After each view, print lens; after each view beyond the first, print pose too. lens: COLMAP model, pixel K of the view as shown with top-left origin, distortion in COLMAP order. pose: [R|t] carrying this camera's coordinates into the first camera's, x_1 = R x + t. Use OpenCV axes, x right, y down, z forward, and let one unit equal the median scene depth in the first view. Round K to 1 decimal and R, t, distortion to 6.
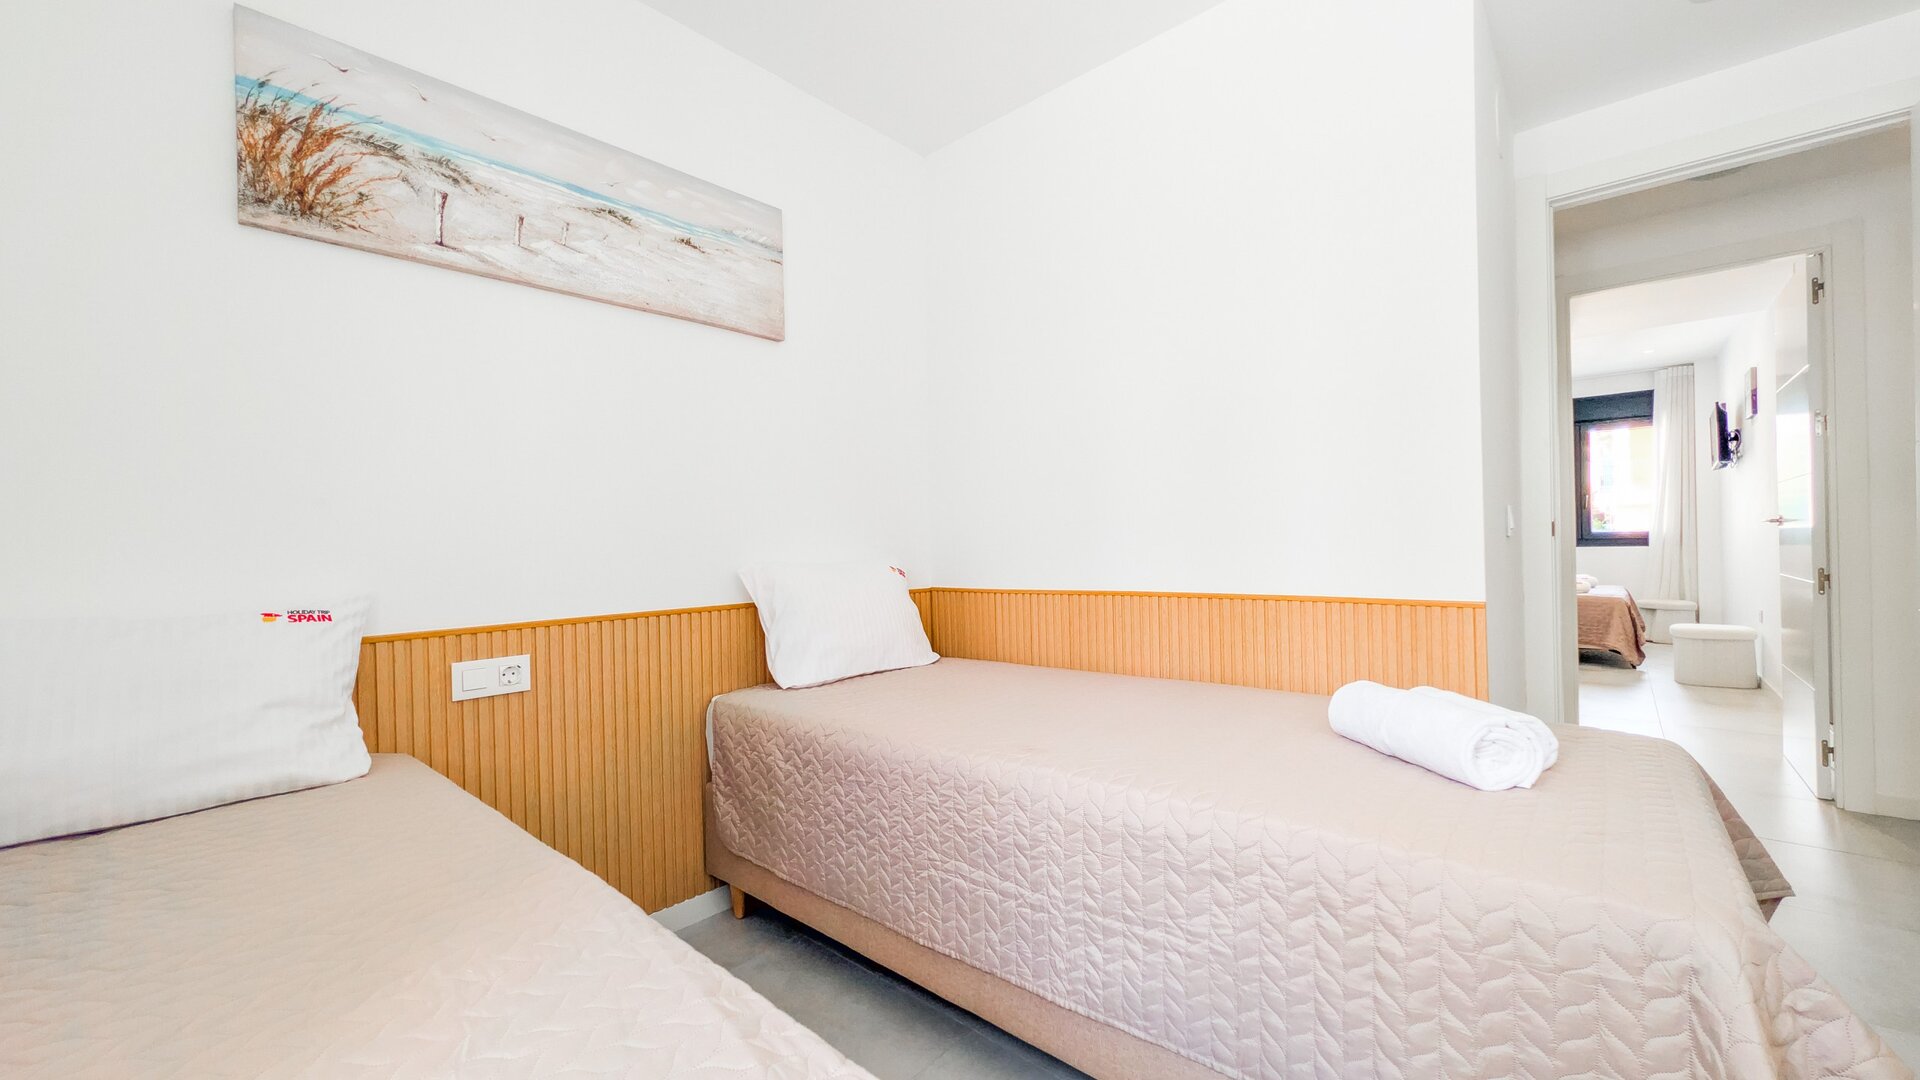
lens RADIAL K [[744.1, 0, 950.7], [0, 744.1, 540.8], [0, 0, 1]] dist [0.000762, 0.000260]
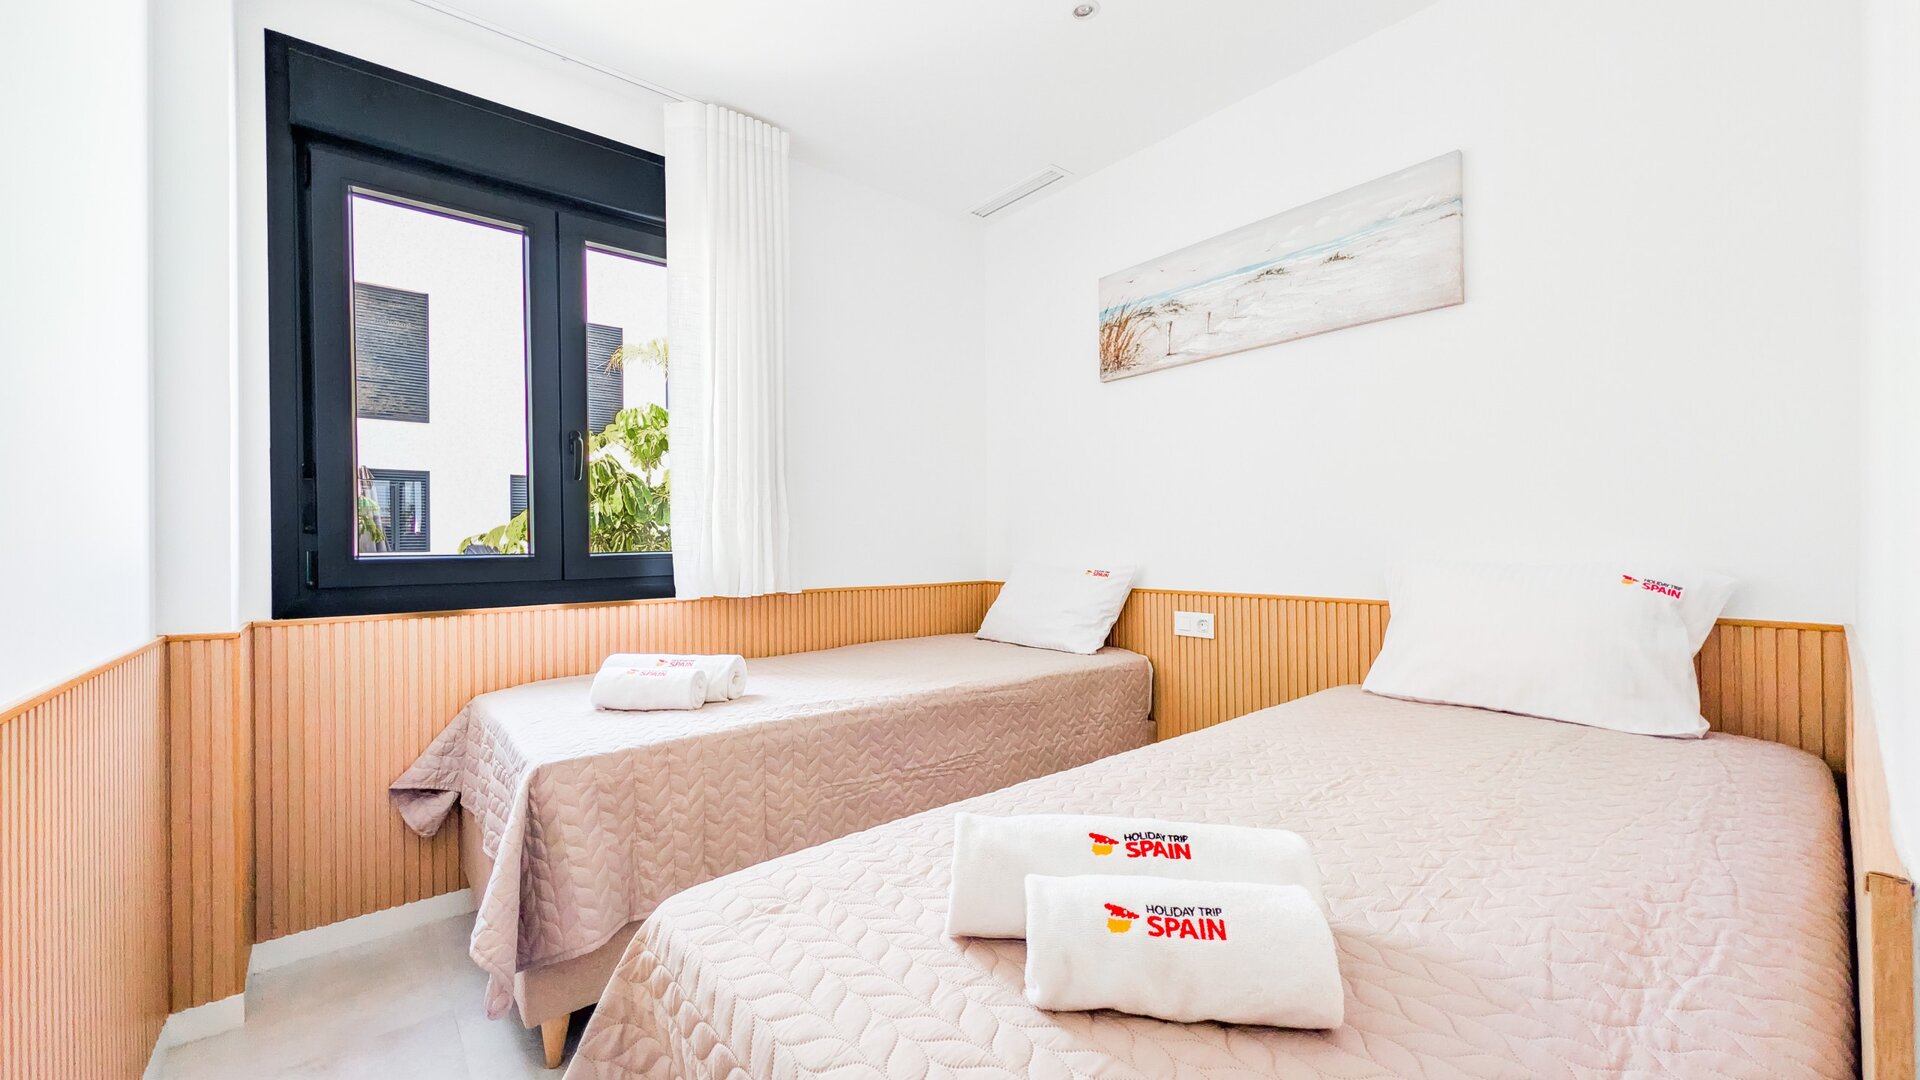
lens RADIAL K [[744.1, 0, 950.7], [0, 744.1, 540.8], [0, 0, 1]] dist [0.000762, 0.000260]
pose [[-0.136796, 0.021972, -0.990356, 0.966006], [0.025350, 0.999504, 0.018674, -0.031848], [0.990275, -0.022551, -0.137285, 0.711461]]
